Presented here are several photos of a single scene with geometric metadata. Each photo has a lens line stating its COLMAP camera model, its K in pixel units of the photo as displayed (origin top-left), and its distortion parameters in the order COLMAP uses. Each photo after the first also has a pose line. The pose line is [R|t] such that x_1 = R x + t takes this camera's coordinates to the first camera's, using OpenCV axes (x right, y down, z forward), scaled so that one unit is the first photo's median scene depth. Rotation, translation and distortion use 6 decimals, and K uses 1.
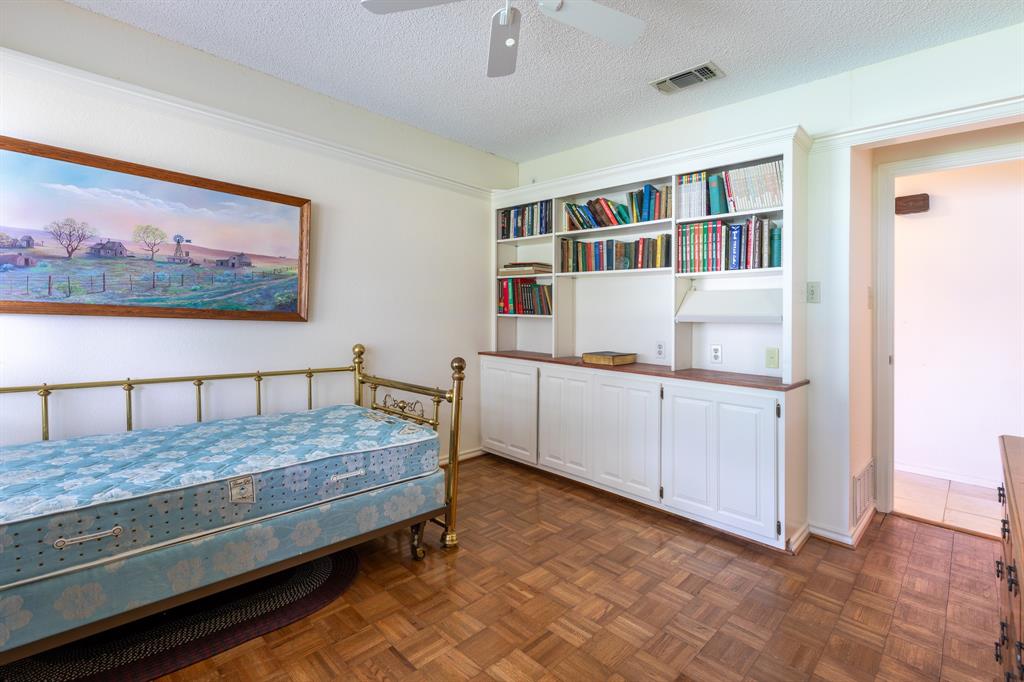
lens RADIAL K [[489.0, 0, 515.1], [0, 489.0, 309.8], [0, 0, 1]] dist [-0.002011, -0.000074]
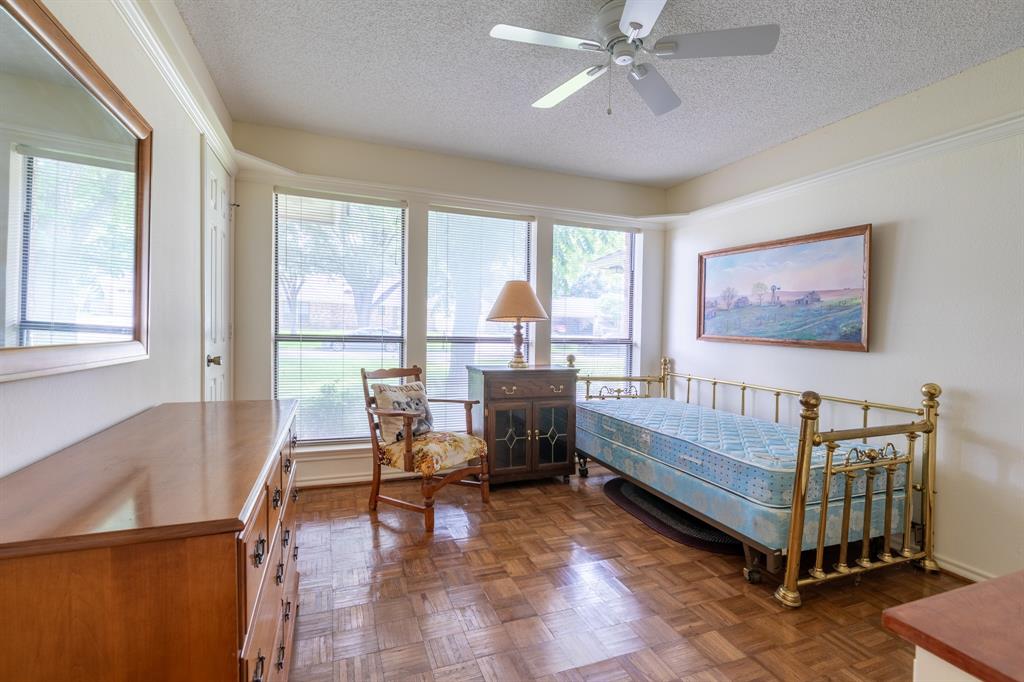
lens RADIAL K [[465.7, 0, 511.1], [0, 465.7, 361.7], [0, 0, 1]] dist [0.000853, 0.000461]
pose [[-0.436086, 0.024022, -0.899584, 0.812527], [-0.028486, 0.998774, 0.040479, 0.030498], [0.899454, 0.043278, -0.434867, 0.893352]]
